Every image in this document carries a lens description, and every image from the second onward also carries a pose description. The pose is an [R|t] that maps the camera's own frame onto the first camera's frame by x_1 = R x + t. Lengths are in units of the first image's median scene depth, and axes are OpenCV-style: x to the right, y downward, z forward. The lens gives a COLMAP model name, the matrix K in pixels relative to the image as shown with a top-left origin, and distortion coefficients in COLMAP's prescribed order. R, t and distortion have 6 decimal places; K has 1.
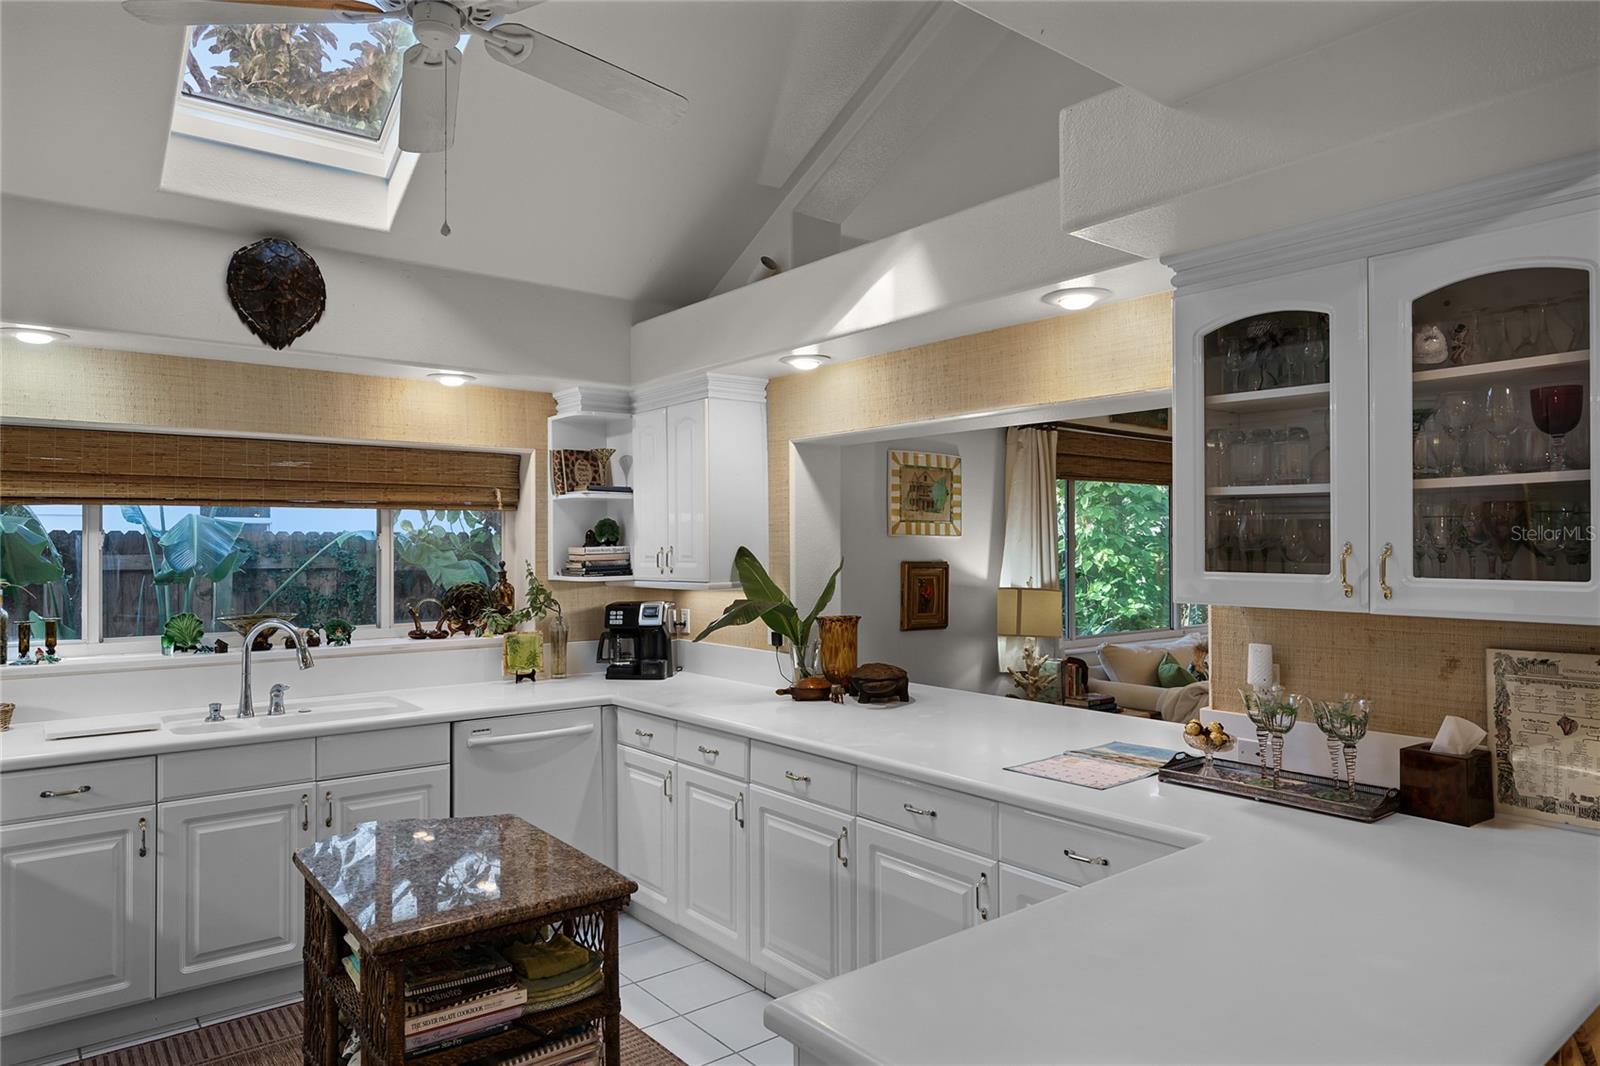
lens RADIAL K [[979.1, 0, 794.4], [0, 979.1, 535.1], [0, 0, 1]] dist [-0.003805, -0.000594]
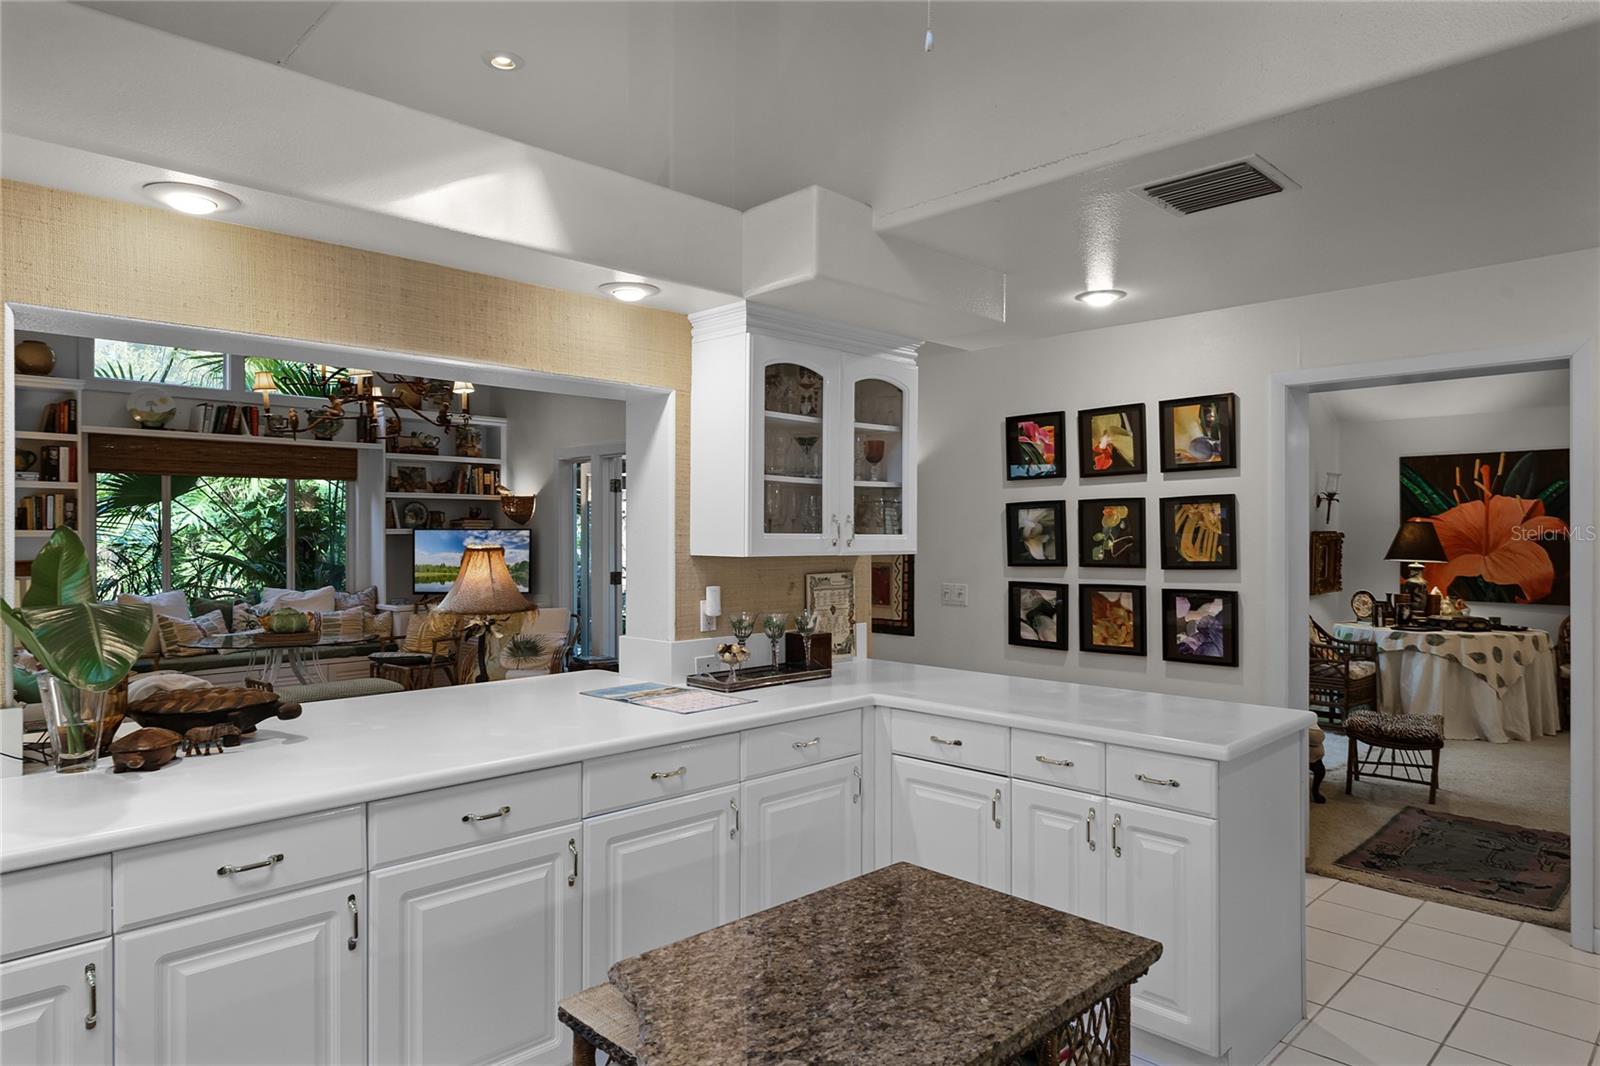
lens RADIAL K [[979.1, 0, 795.2], [0, 979.1, 532.2], [0, 0, 1]] dist [-0.003805, -0.000594]
pose [[-0.098740, -0.001703, 0.995112, -1.059414], [-0.013716, 0.999906, 0.000350, 0.036786], [-0.995019, -0.013614, -0.098754, 1.165507]]
